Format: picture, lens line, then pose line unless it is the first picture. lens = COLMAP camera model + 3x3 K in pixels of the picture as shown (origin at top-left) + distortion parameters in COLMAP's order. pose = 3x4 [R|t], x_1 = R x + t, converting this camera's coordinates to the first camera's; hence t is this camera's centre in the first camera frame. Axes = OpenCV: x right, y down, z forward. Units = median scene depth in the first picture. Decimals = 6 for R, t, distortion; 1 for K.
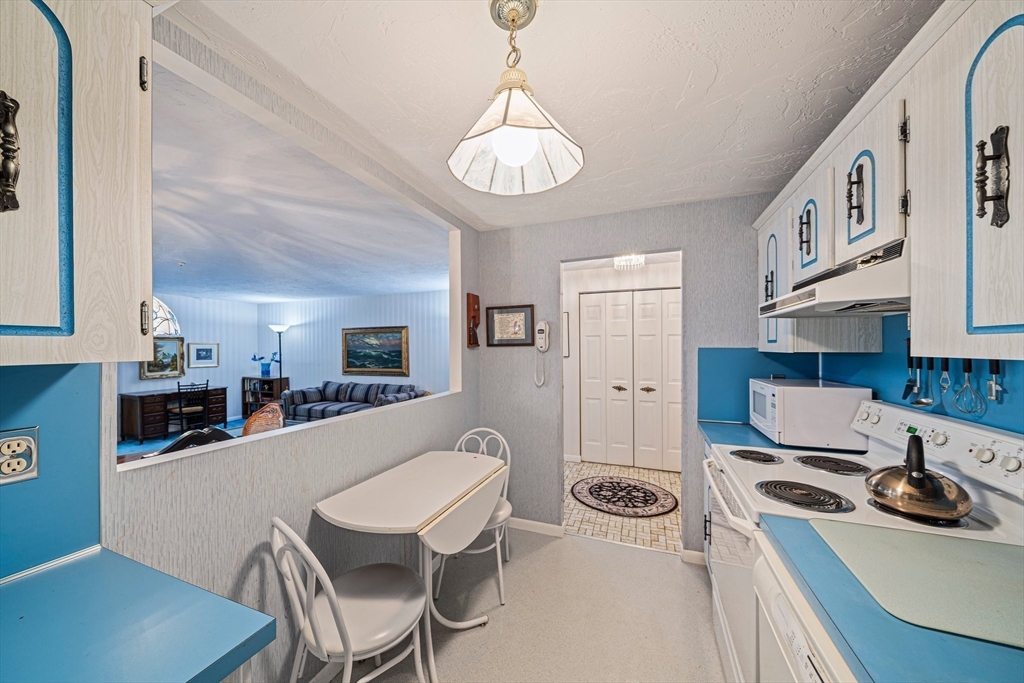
lens RADIAL K [[358.2, 0, 508.3], [0, 358.2, 347.4], [0, 0, 1]] dist [-0.006386, 0.000483]
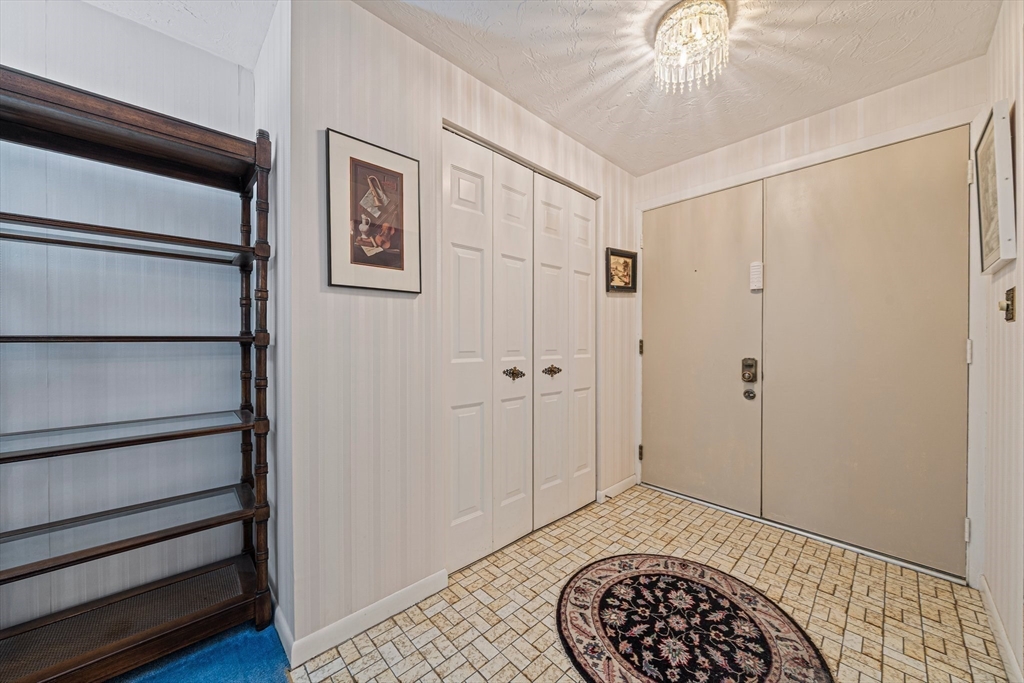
lens RADIAL K [[358.2, 0, 514.6], [0, 358.2, 342.3], [0, 0, 1]] dist [-0.006386, 0.000483]
pose [[0.424983, 0.006208, 0.905180, -0.071370], [-0.005427, 0.999976, -0.004311, 0.053329], [-0.905185, -0.003080, 0.425007, 0.561166]]
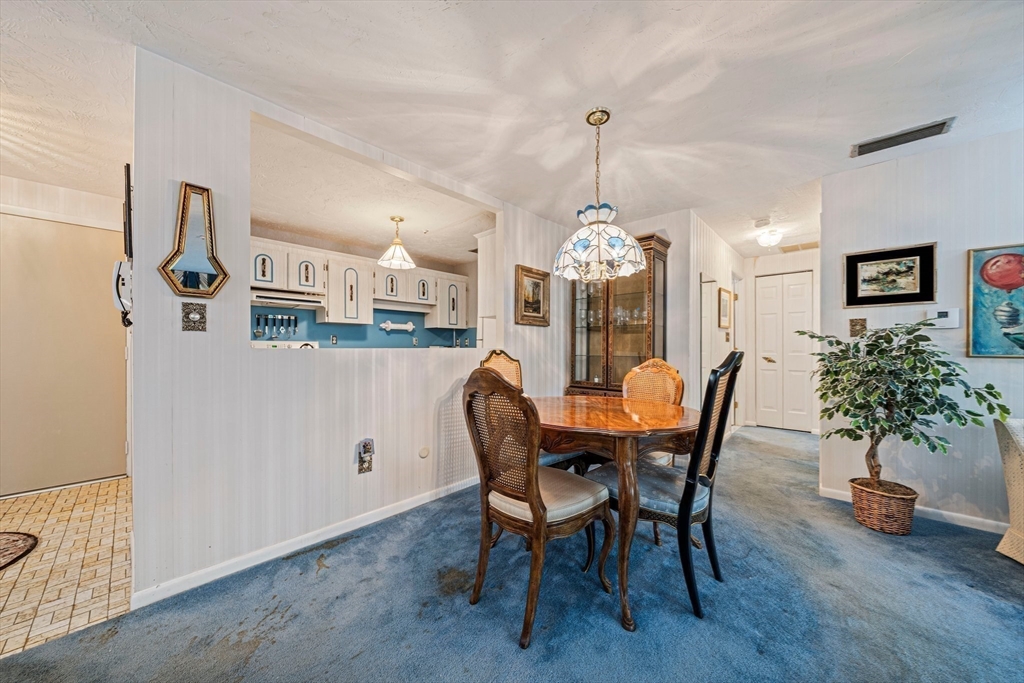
lens RADIAL K [[358.2, 0, 506.9], [0, 358.2, 354.0], [0, 0, 1]] dist [-0.006386, 0.000483]
pose [[-0.926593, 0.000937, 0.376065, -0.379602], [0.007046, 0.999865, 0.014869, 0.055312], [-0.376001, 0.016427, -0.926474, 0.632872]]
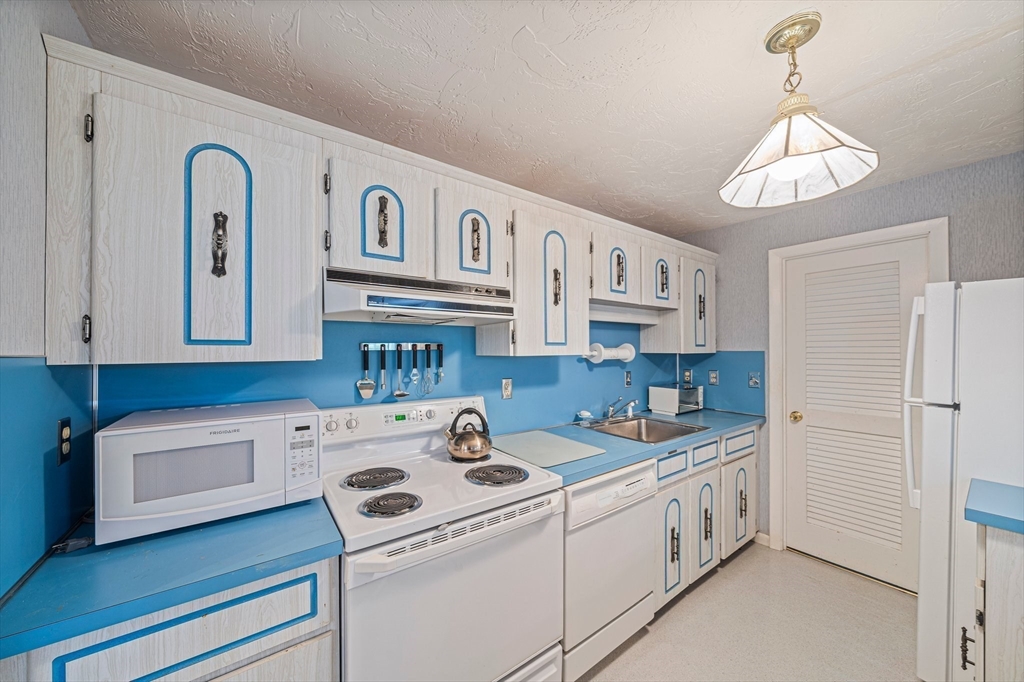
lens RADIAL K [[358.2, 0, 509.2], [0, 358.2, 348.7], [0, 0, 1]] dist [-0.006386, 0.000483]
pose [[-0.841704, 0.009978, 0.539847, 0.023074], [0.009207, 0.999949, -0.004126, -0.000561], [-0.539861, 0.001497, -0.841753, 0.383429]]
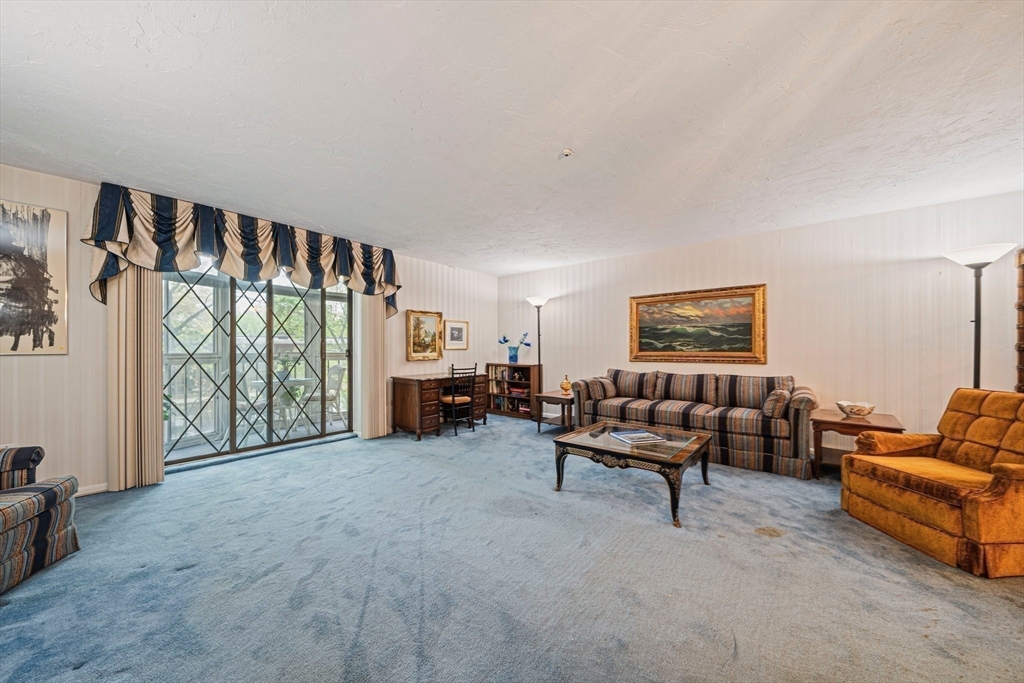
lens RADIAL K [[358.2, 0, 504.4], [0, 358.2, 347.3], [0, 0, 1]] dist [-0.006386, 0.000483]
pose [[0.949864, 0.004407, -0.312633, -0.520276], [-0.004881, 0.999988, -0.000735, 0.054347], [0.312626, 0.002224, 0.949874, 0.254134]]
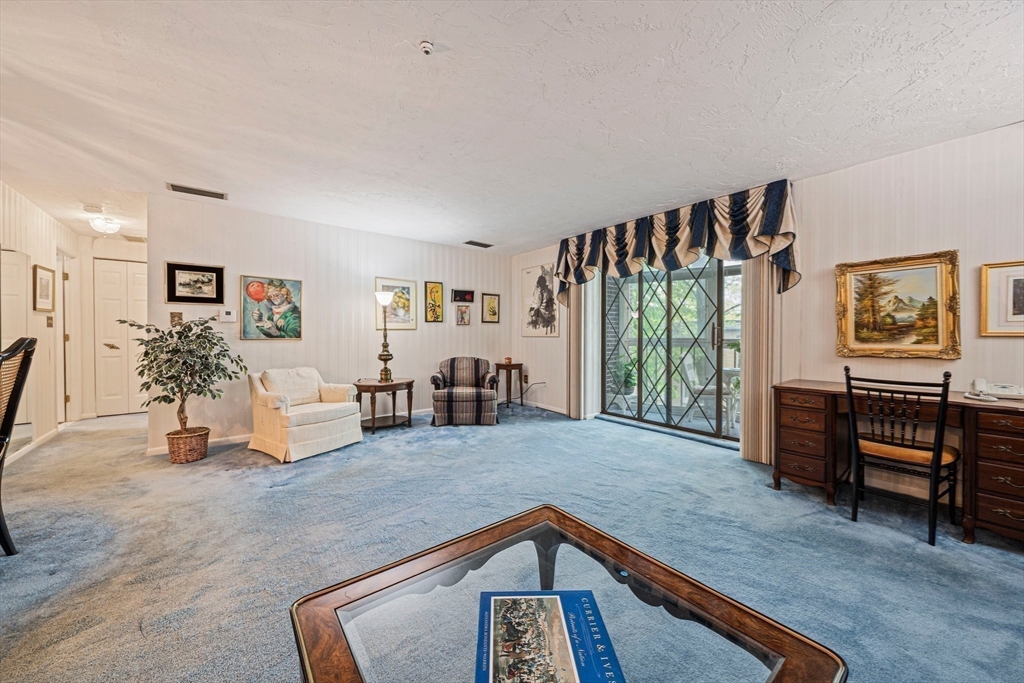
lens RADIAL K [[358.2, 0, 503.5], [0, 358.2, 335.2], [0, 0, 1]] dist [-0.006386, 0.000483]
pose [[-0.501772, 0.007992, -0.864963, -0.380414], [0.001256, 0.999963, 0.008511, 0.054680], [0.864999, 0.003184, -0.501763, 0.803376]]
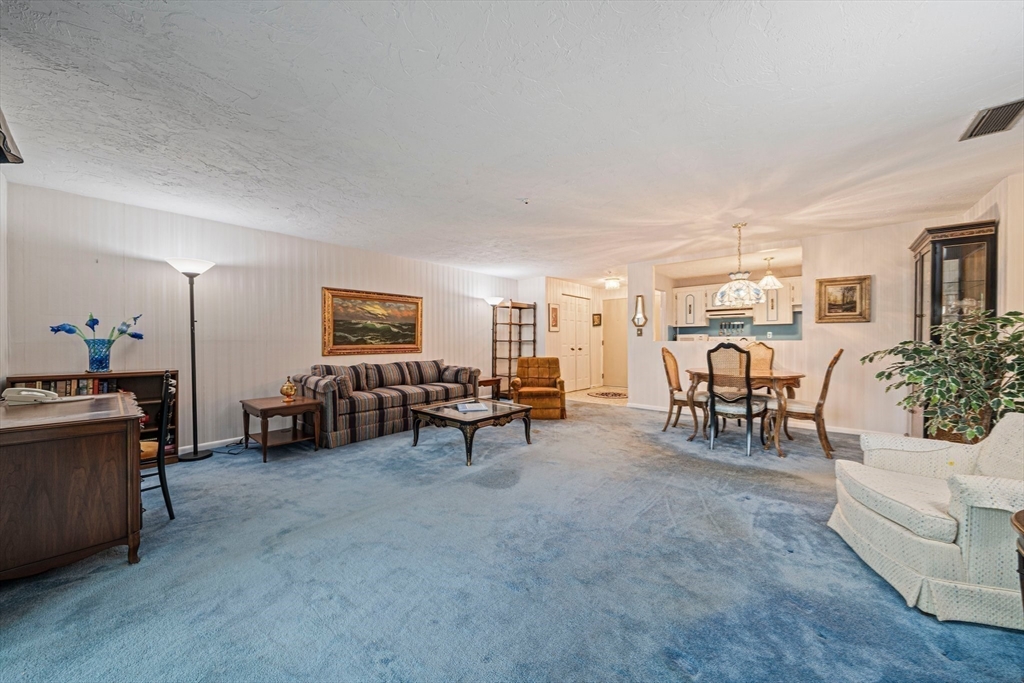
lens RADIAL K [[358.2, 0, 510.8], [0, 358.2, 341.1], [0, 0, 1]] dist [-0.006386, 0.000483]
pose [[0.335832, 0.005859, 0.941904, -1.068409], [0.001617, 0.999976, -0.006796, 0.058772], [-0.941921, 0.003805, 0.335814, 0.474483]]
